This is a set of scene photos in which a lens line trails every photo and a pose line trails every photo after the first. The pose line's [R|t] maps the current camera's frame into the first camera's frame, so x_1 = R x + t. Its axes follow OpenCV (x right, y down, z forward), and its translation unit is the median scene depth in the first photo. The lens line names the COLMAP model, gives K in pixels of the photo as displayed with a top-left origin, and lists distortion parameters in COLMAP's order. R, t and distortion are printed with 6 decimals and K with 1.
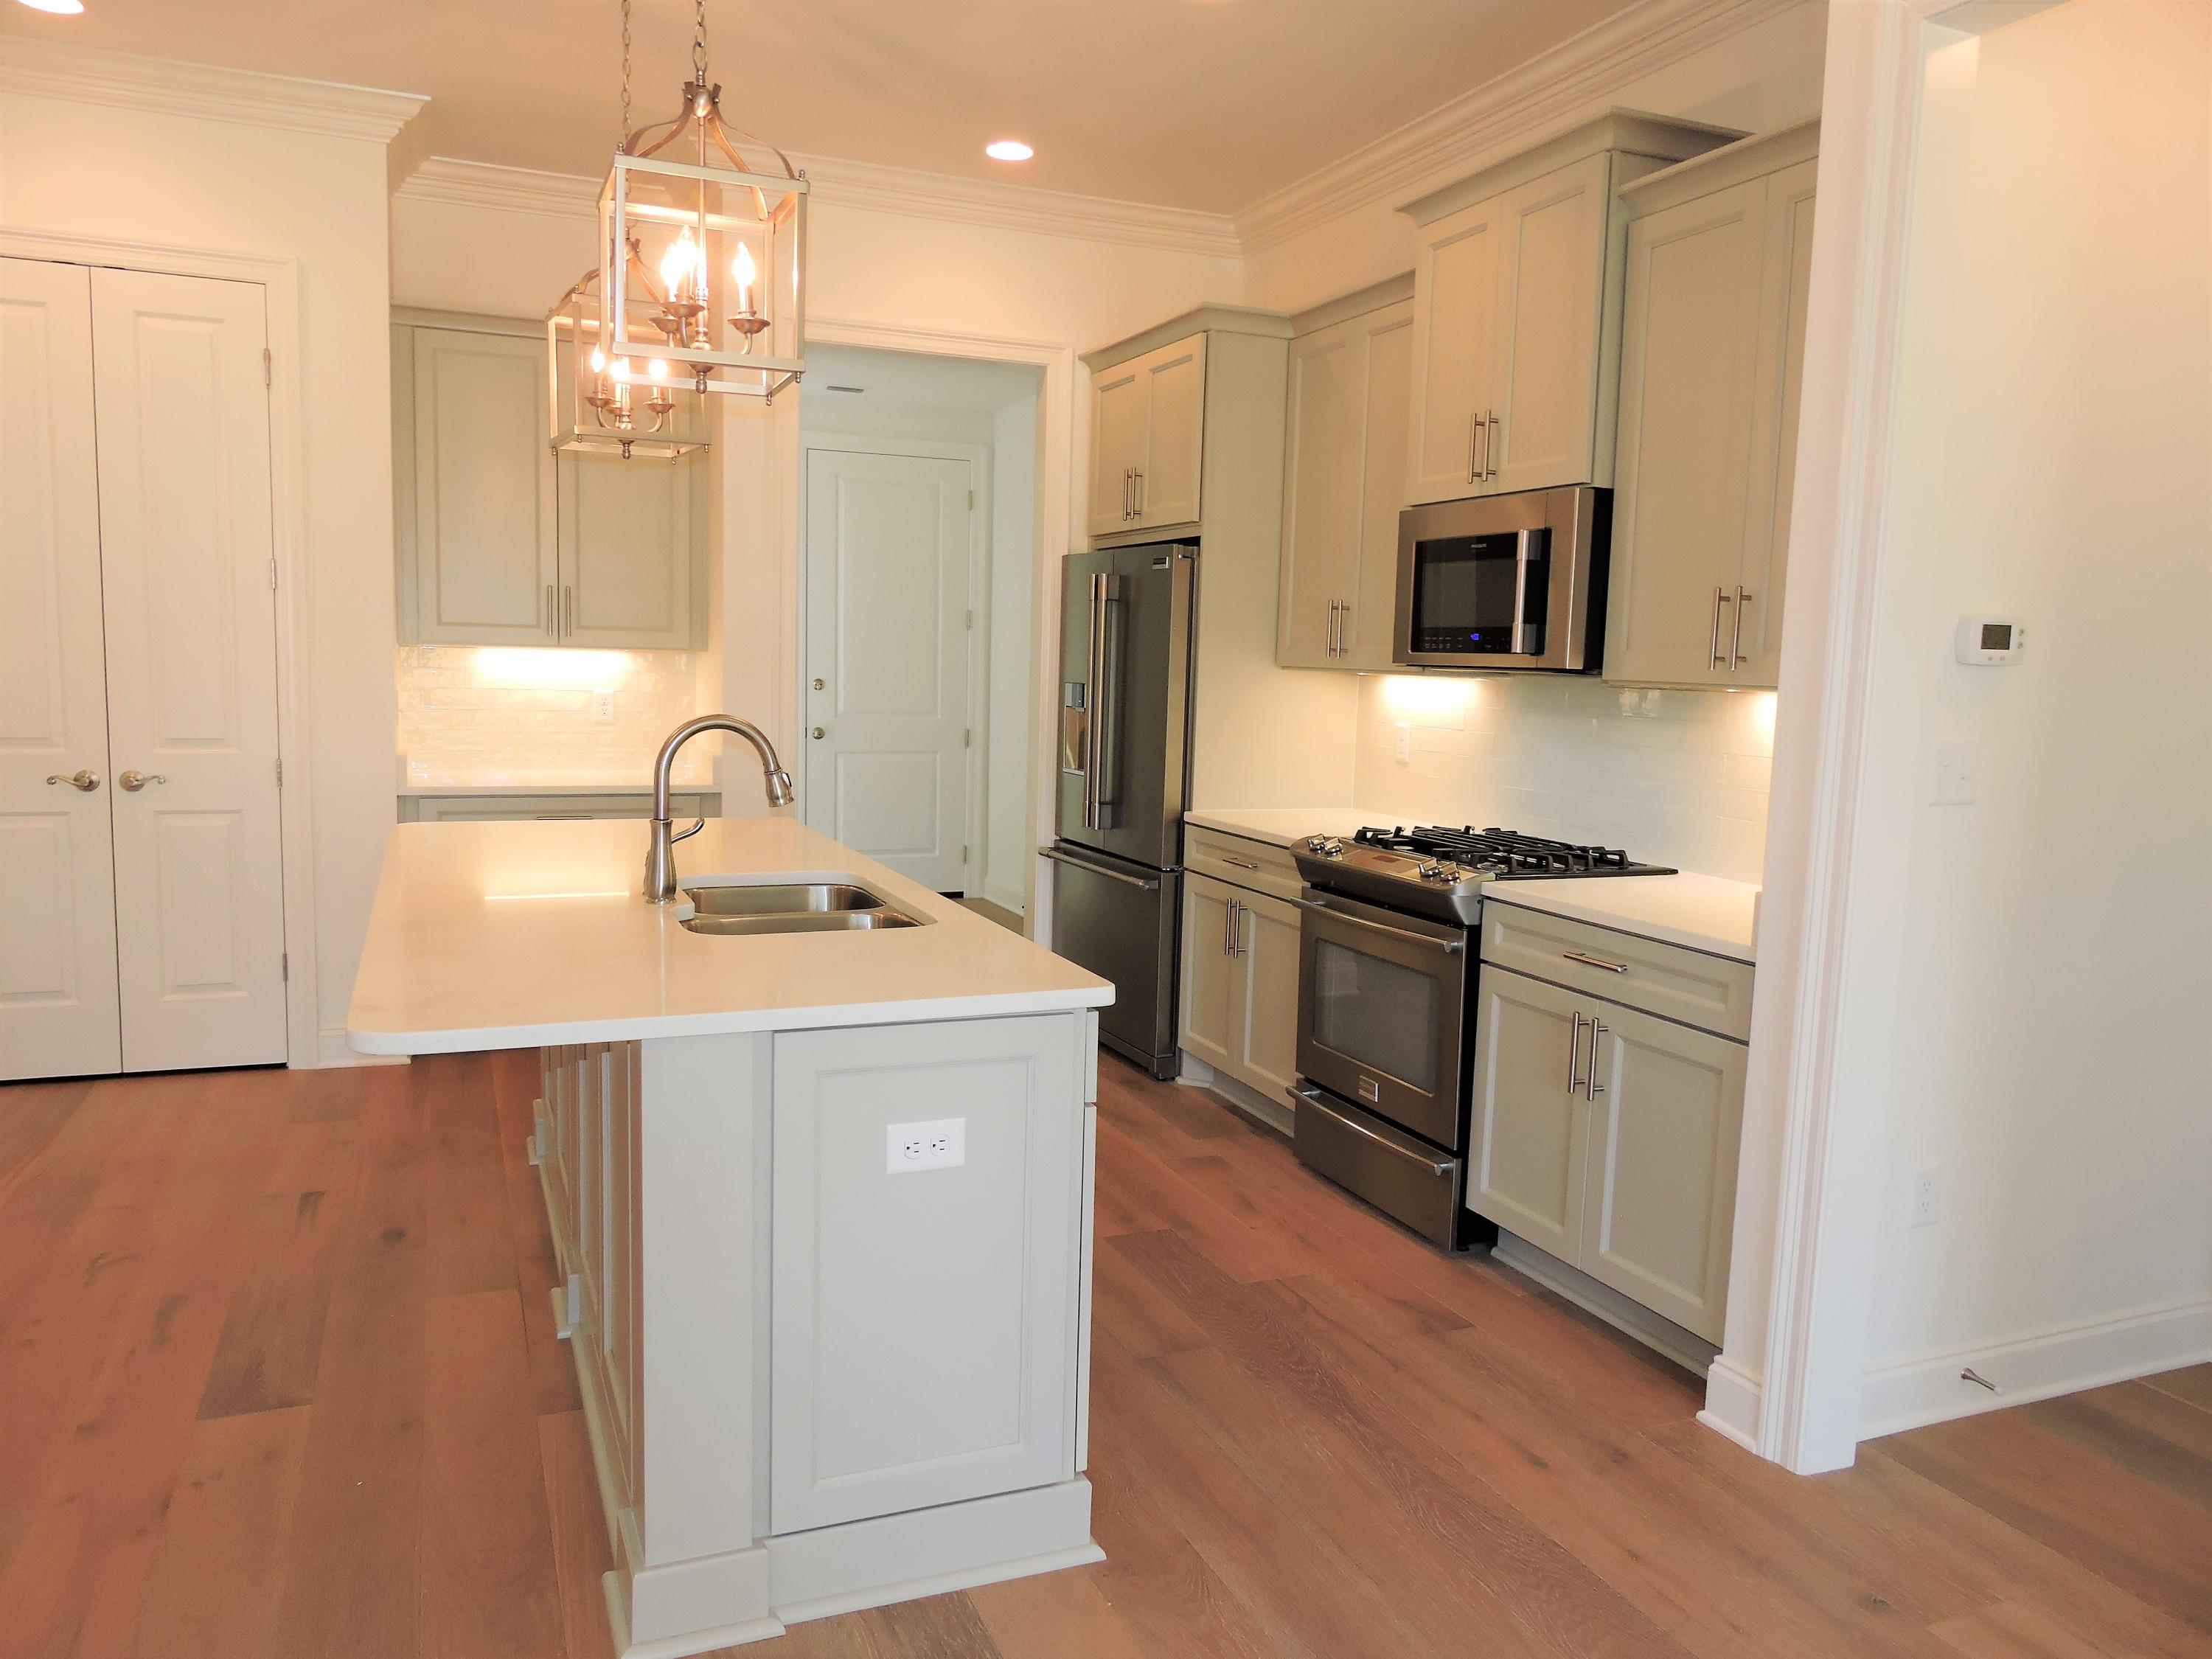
lens RADIAL K [[1582.8, 0, 1108.9], [0, 1582.8, 836.0], [0, 0, 1]] dist [-0.002632, -0.001408]
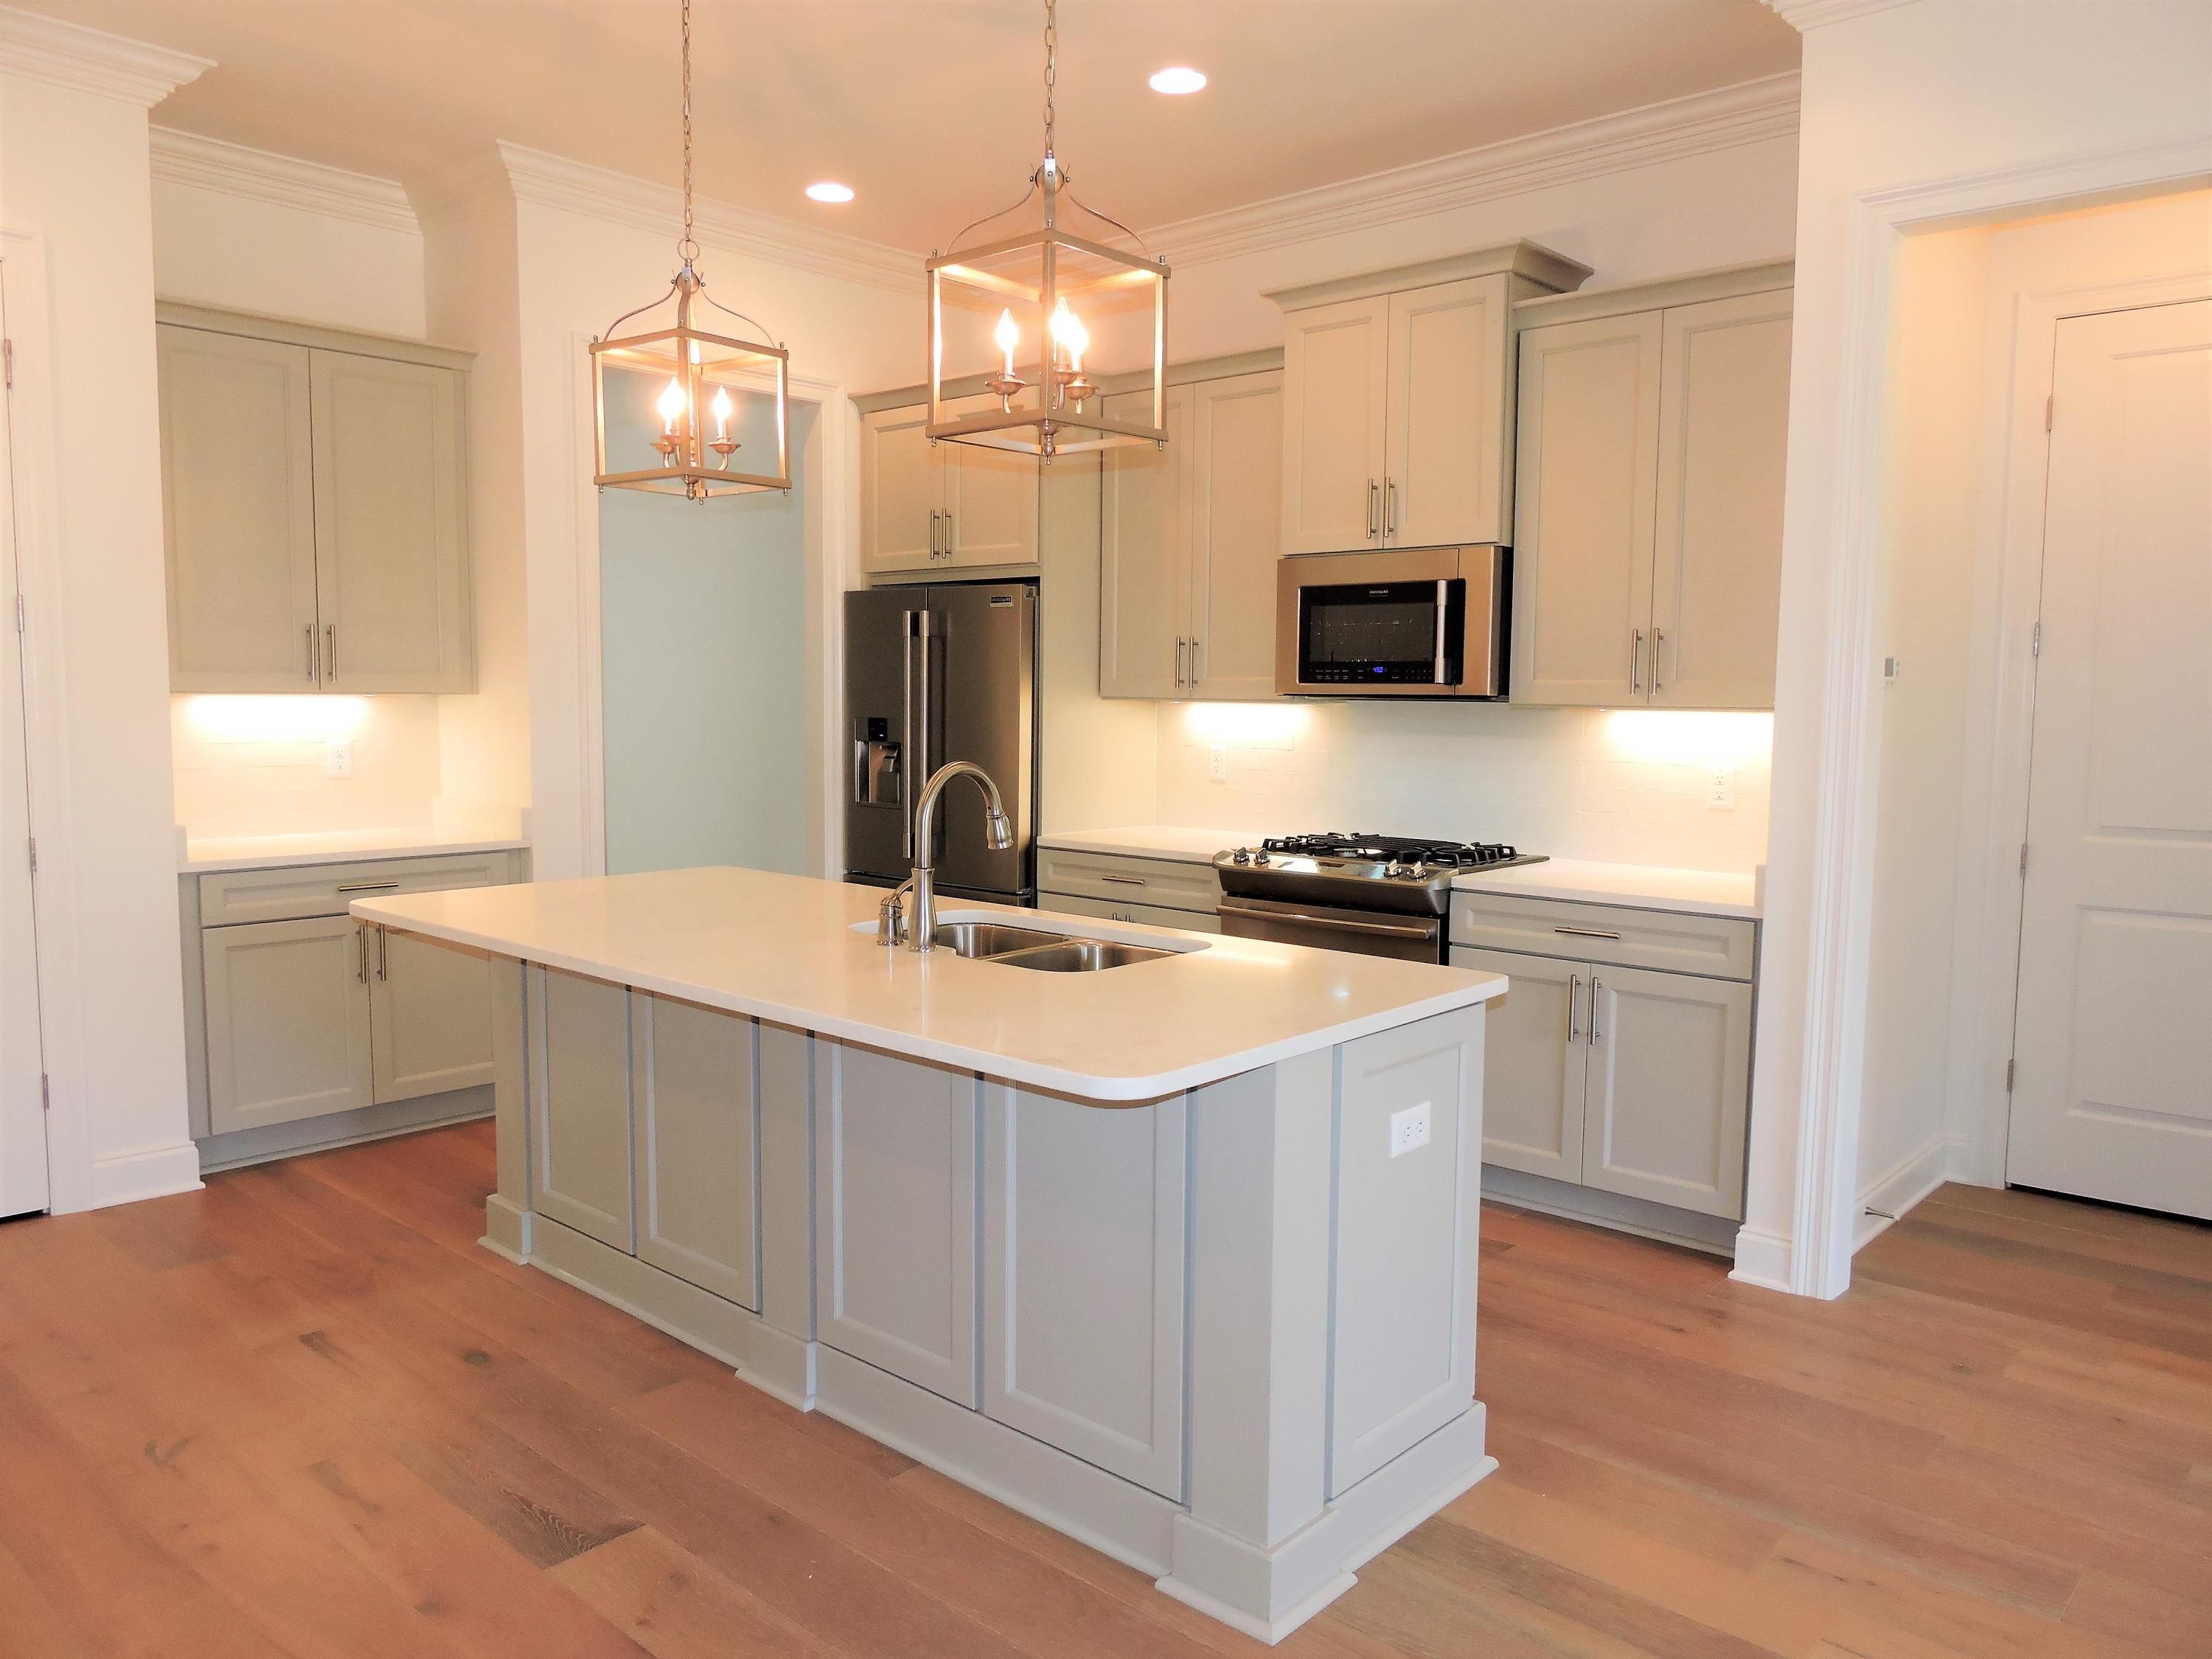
lens RADIAL K [[1582.8, 0, 1112.1], [0, 1582.8, 833.2], [0, 0, 1]] dist [-0.002632, -0.001408]
pose [[0.904767, -0.059257, 0.421764, -0.431343], [0.065270, 0.997868, 0.000180, -0.017742], [-0.420875, 0.027366, 0.906706, 0.026454]]
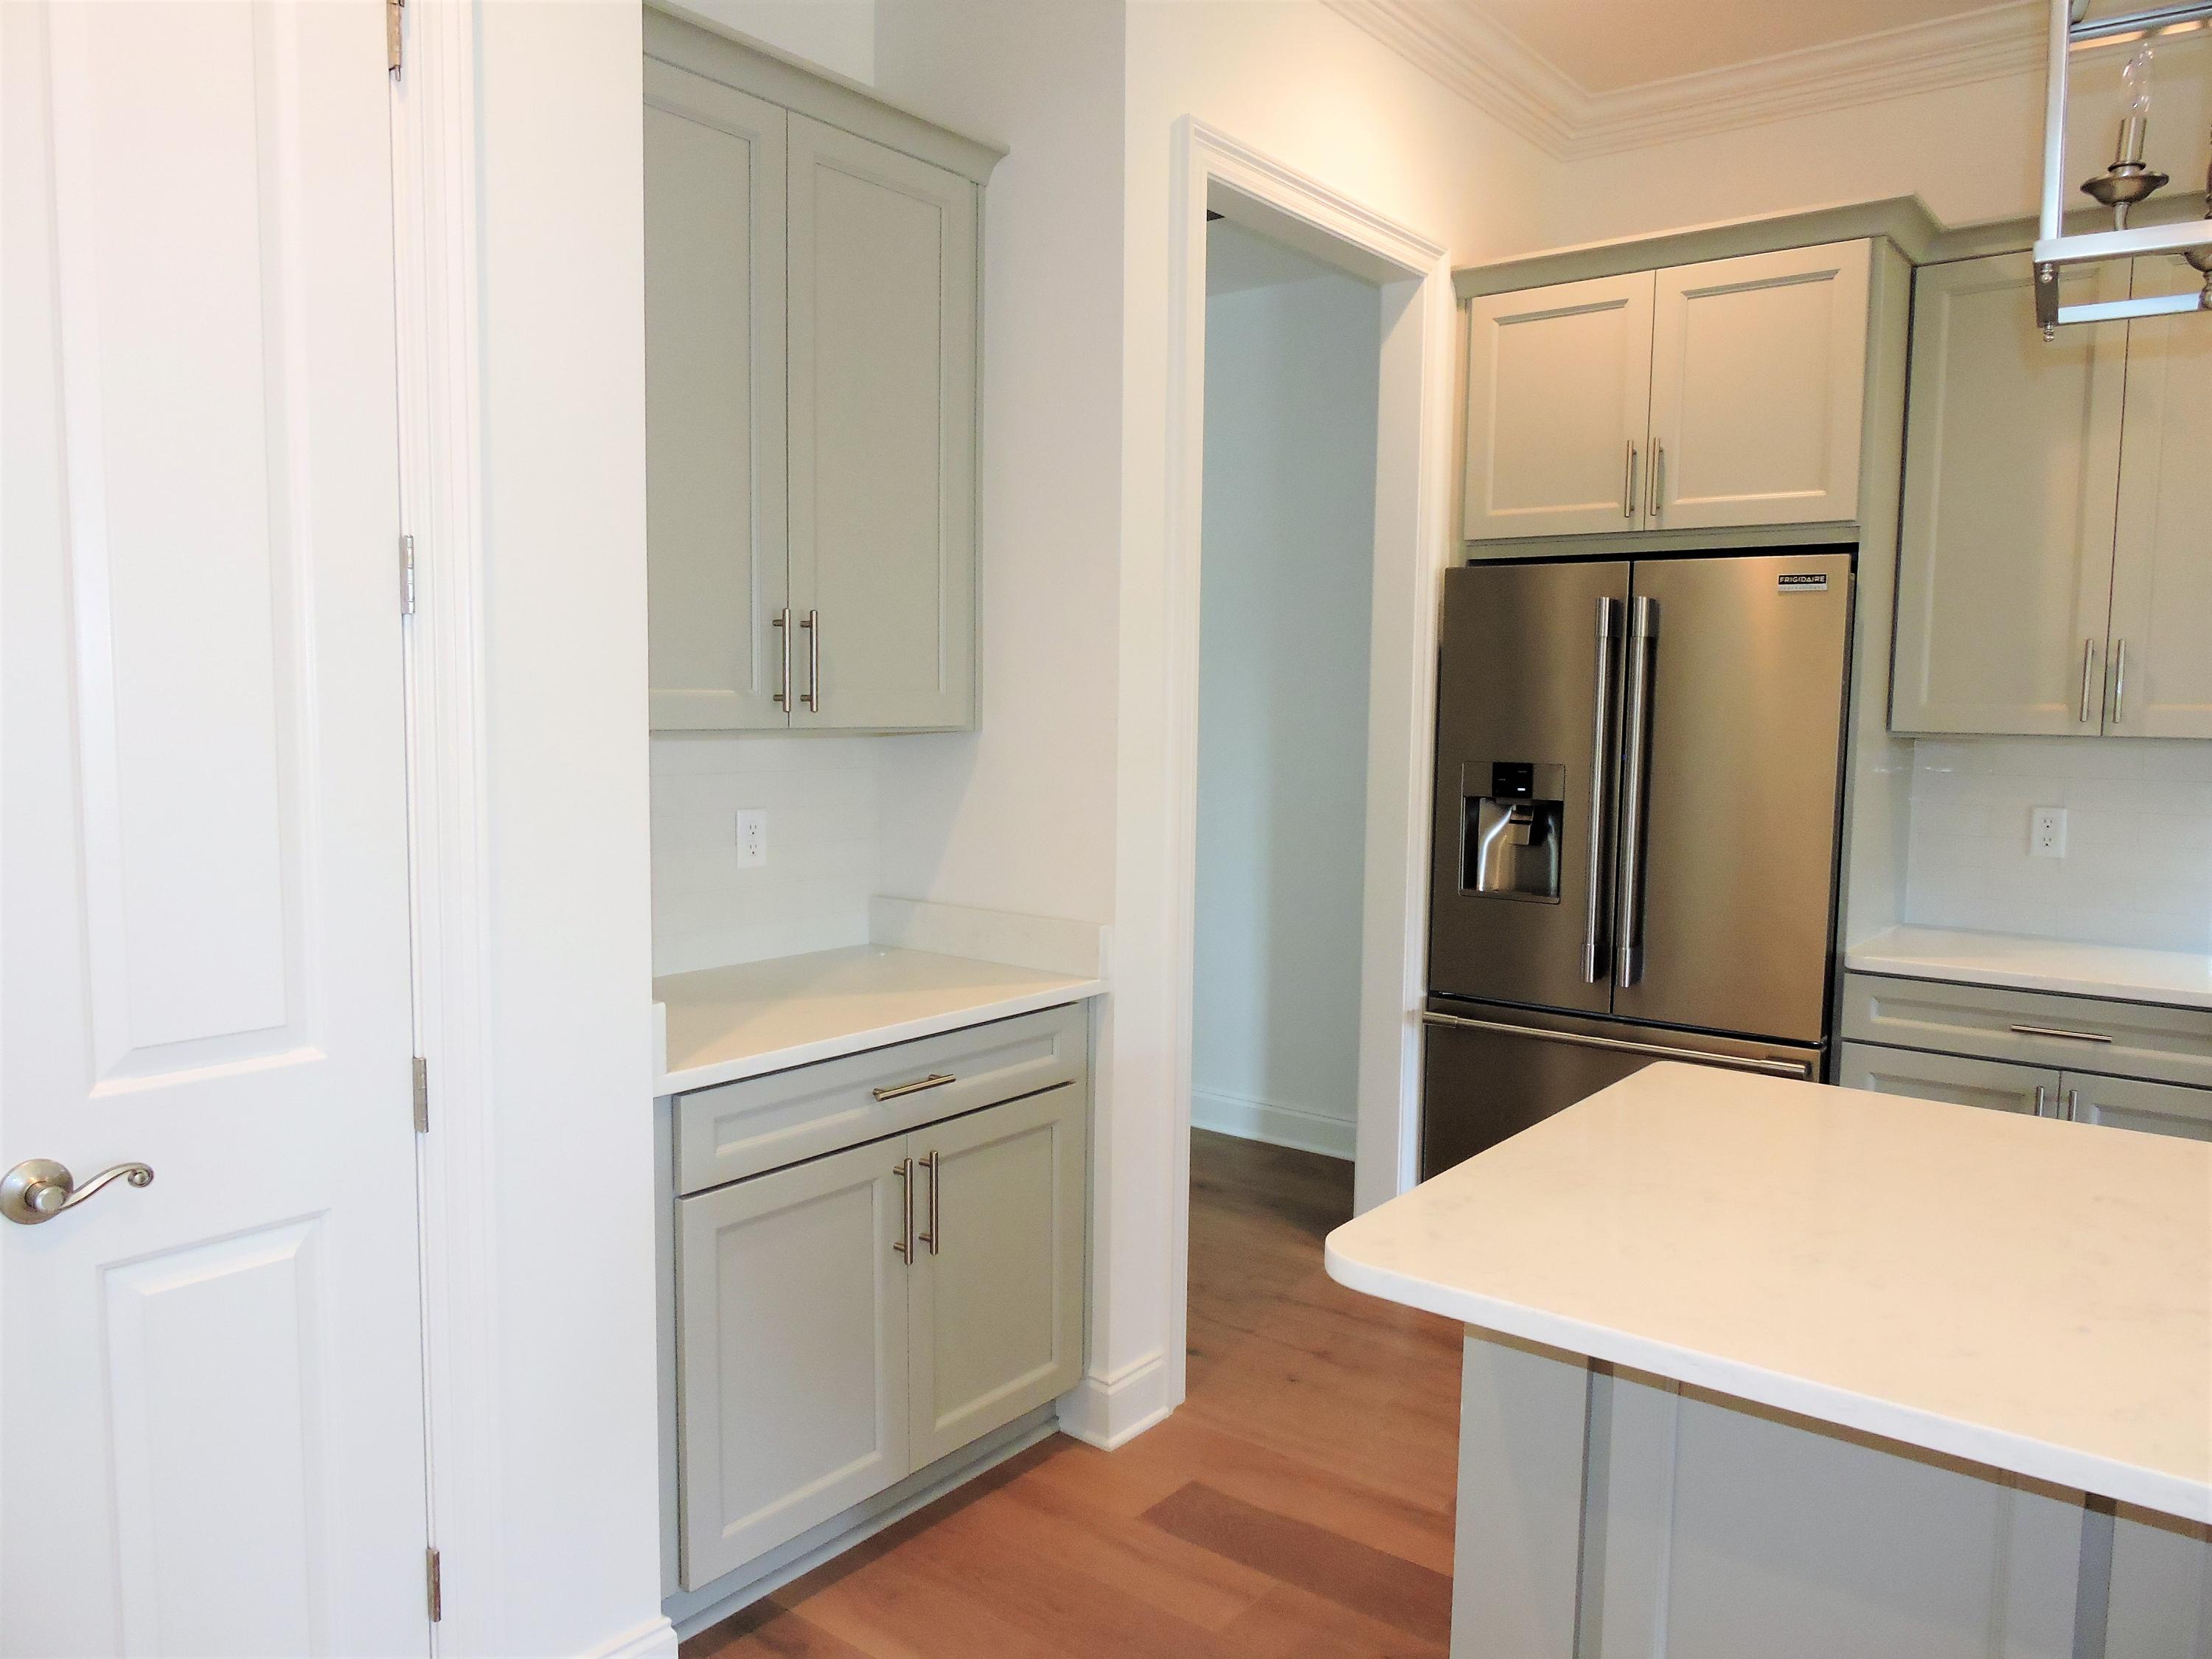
lens RADIAL K [[1582.8, 0, 1110.7], [0, 1582.8, 829.7], [0, 0, 1]] dist [-0.002632, -0.001408]
pose [[0.872486, -0.060336, 0.484899, -0.665507], [0.069553, 0.997578, -0.001019, -0.108616], [-0.483663, 0.034616, 0.874570, 0.691547]]
